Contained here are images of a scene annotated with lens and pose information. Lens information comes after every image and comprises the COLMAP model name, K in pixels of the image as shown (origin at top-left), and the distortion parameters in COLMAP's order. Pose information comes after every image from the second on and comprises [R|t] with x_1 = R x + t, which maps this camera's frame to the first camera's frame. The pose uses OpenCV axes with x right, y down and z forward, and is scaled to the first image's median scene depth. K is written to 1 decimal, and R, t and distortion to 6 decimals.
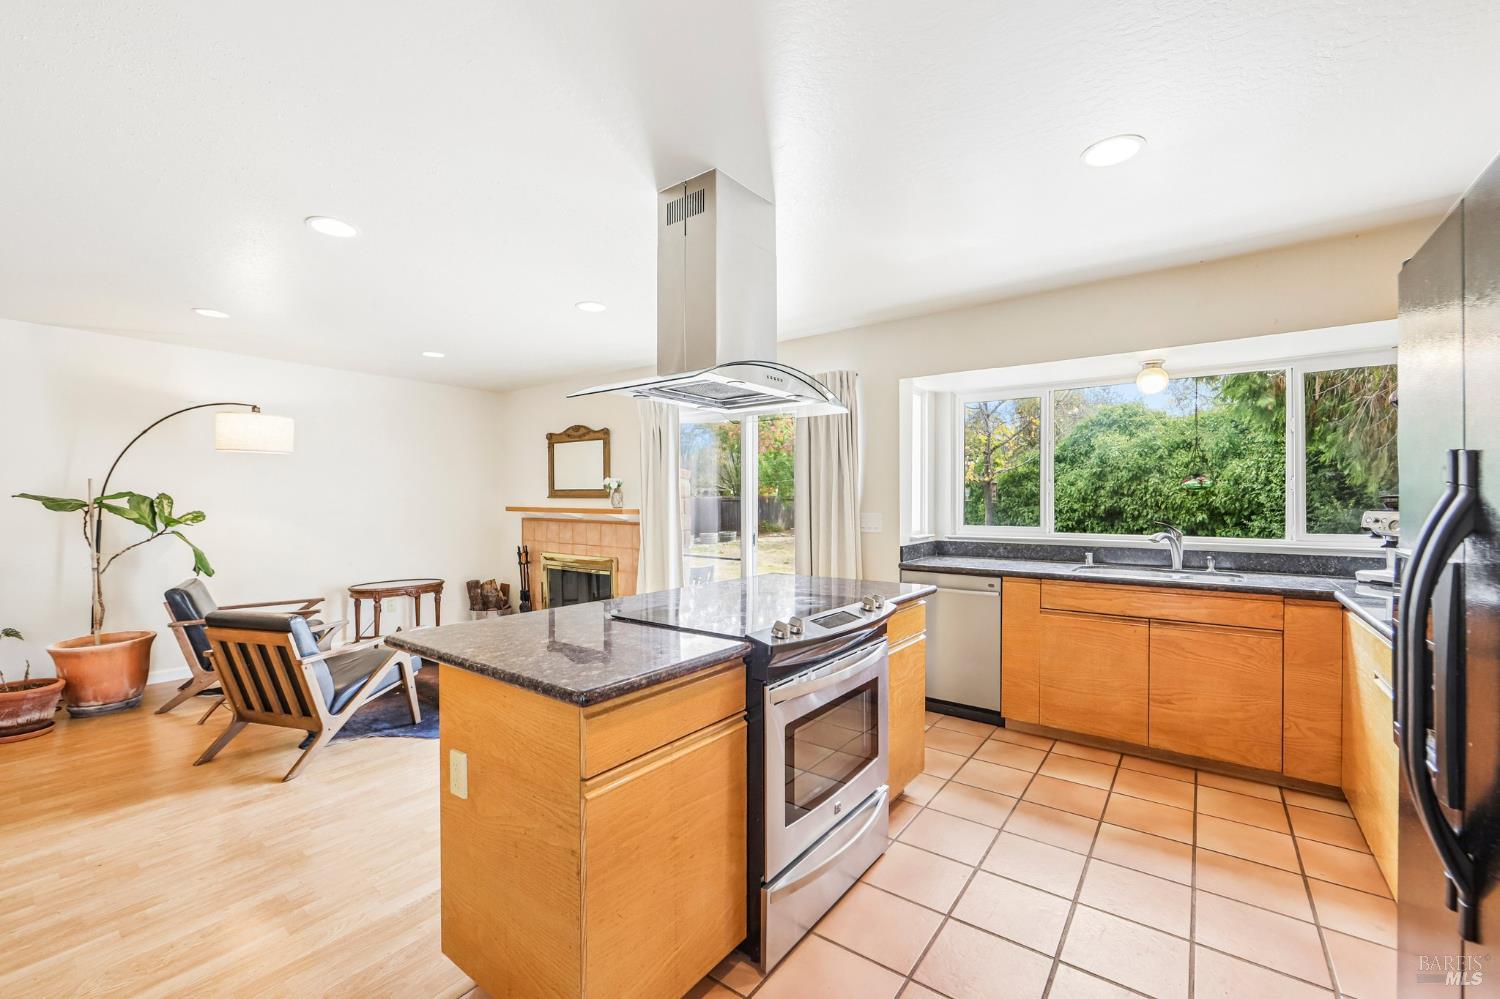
lens RADIAL K [[596.5, 0, 752.0], [0, 596.5, 504.3], [0, 0, 1]] dist [-0.011840, 0.001121]
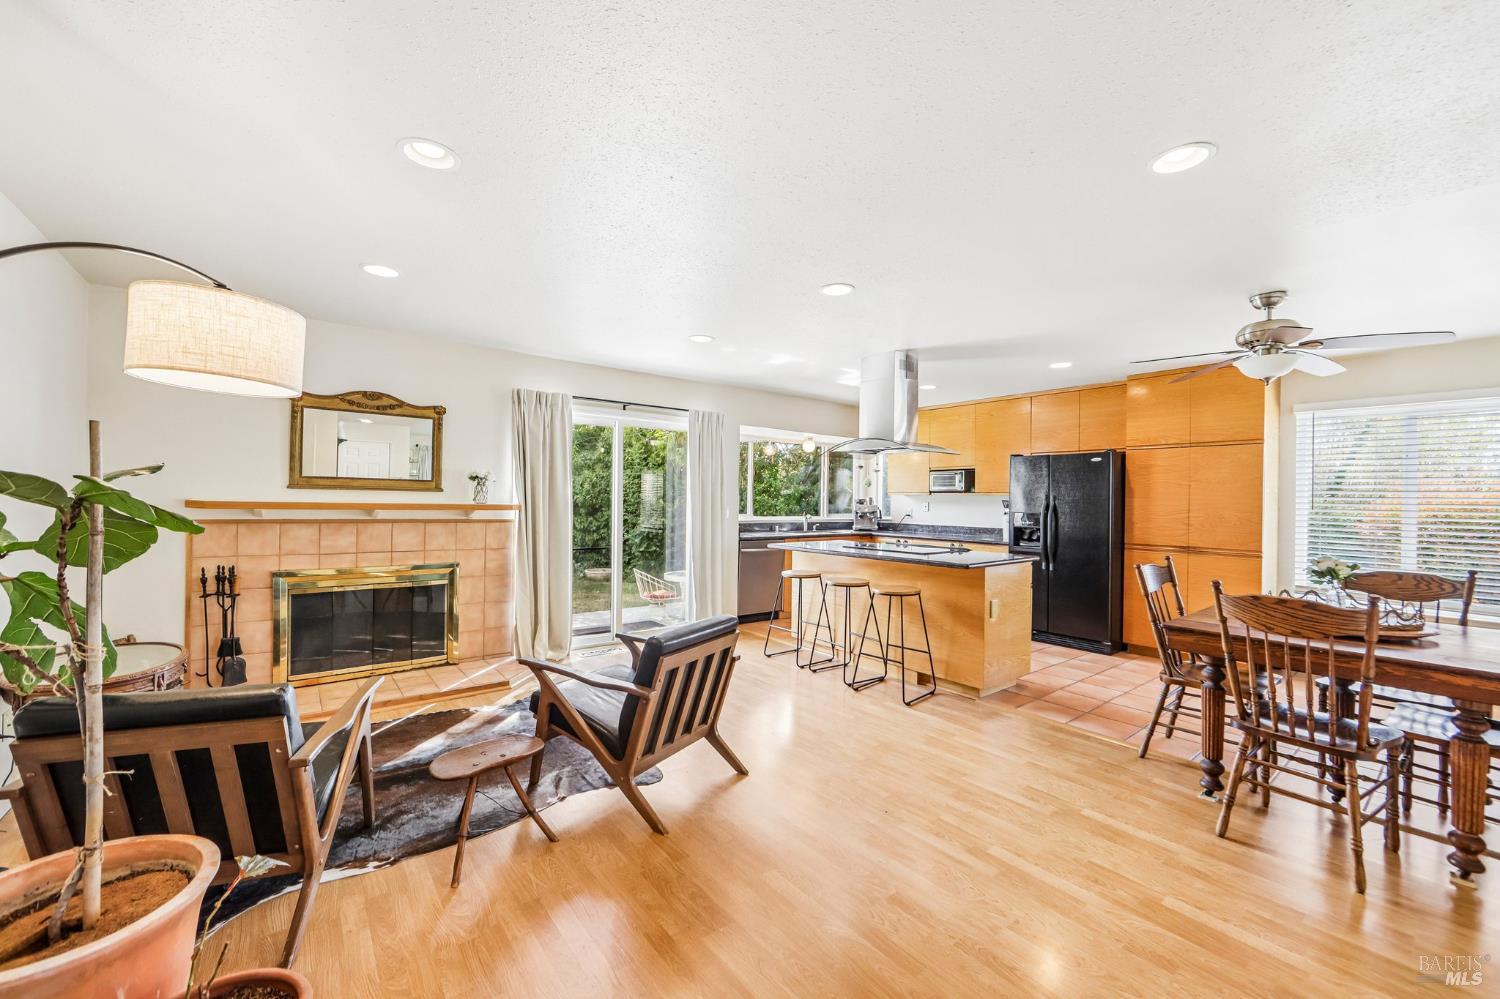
lens RADIAL K [[596.5, 0, 746.5], [0, 596.5, 497.8], [0, 0, 1]] dist [-0.011840, 0.001121]
pose [[0.266435, 0.007298, 0.963825, -0.913225], [-0.007309, 0.999958, -0.005551, -0.000560], [-0.963825, -0.005566, 0.266477, 0.374852]]
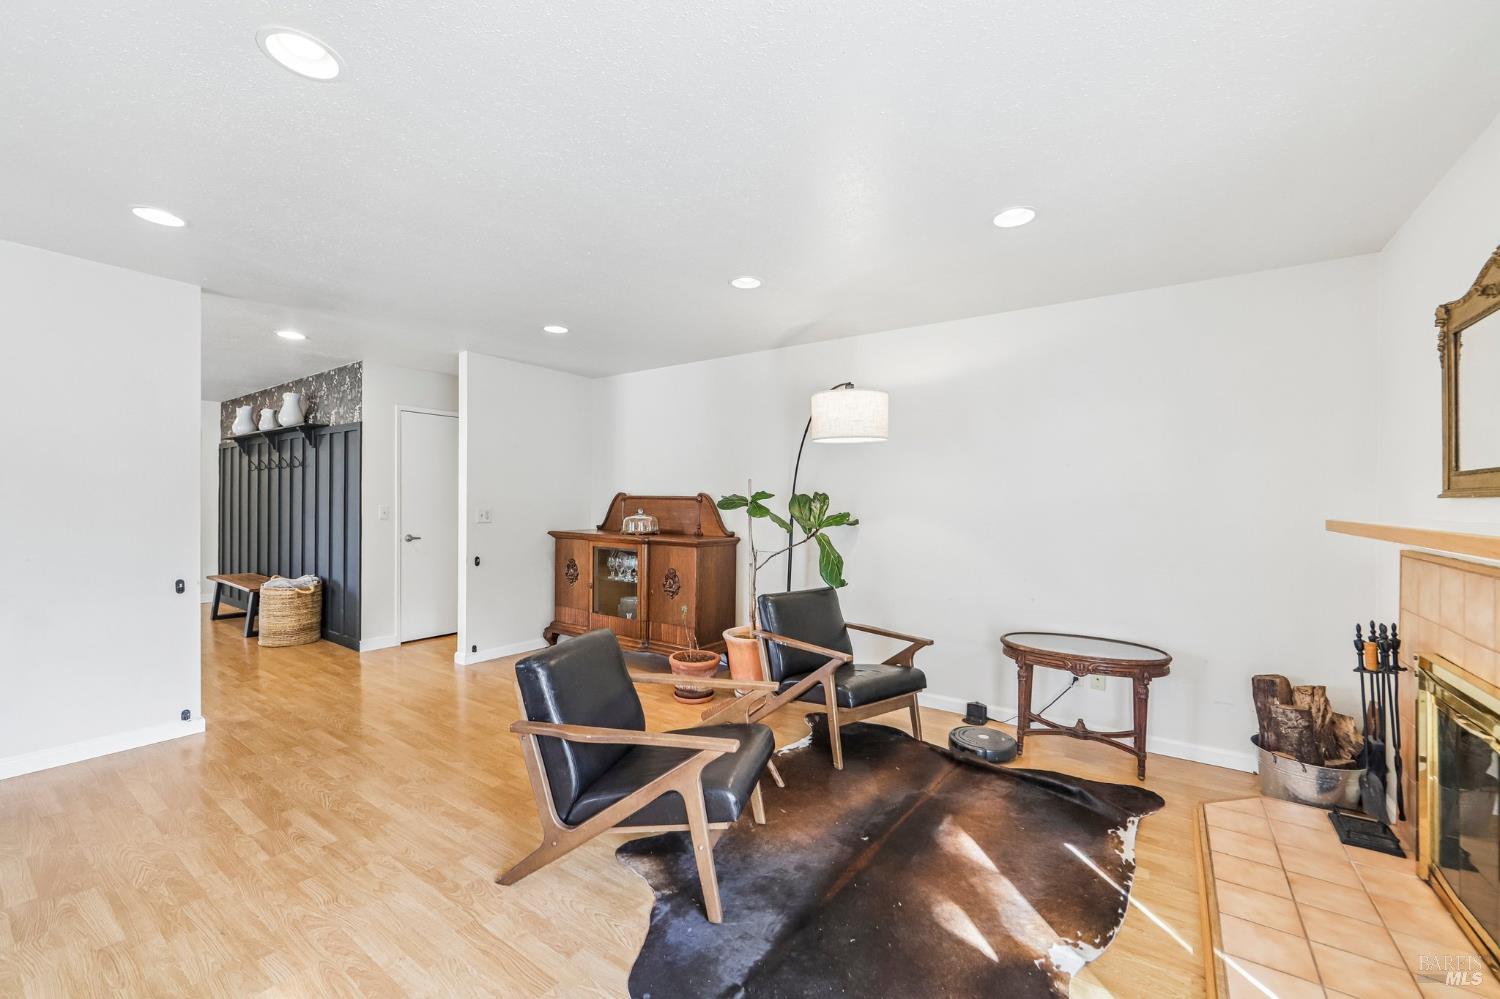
lens RADIAL K [[596.5, 0, 750.5], [0, 596.5, 506.1], [0, 0, 1]] dist [-0.011840, 0.001121]
pose [[0.040629, 0.006925, -0.999150, -0.028042], [-0.016945, 0.999837, 0.006241, -0.001059], [0.999031, 0.016677, 0.040740, 0.652931]]
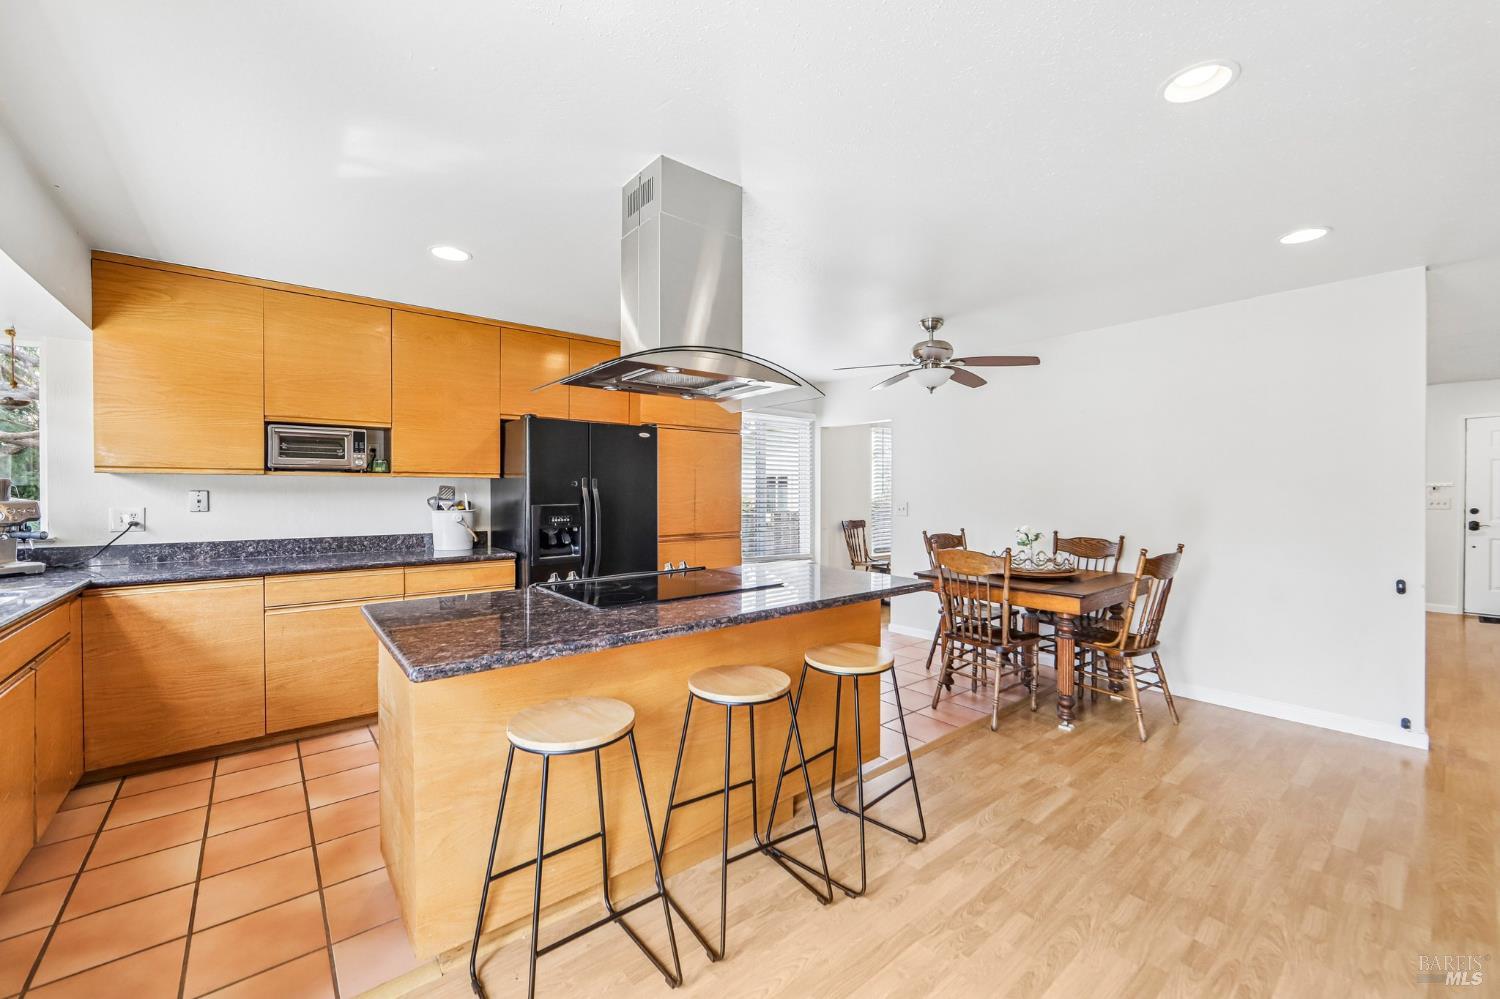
lens RADIAL K [[596.5, 0, 761.7], [0, 596.5, 494.1], [0, 0, 1]] dist [-0.011840, 0.001121]
pose [[-0.974168, -0.000957, 0.225822, -0.169655], [0.001765, 0.999928, 0.011850, -0.004031], [-0.225817, 0.011942, -0.974097, 0.795374]]
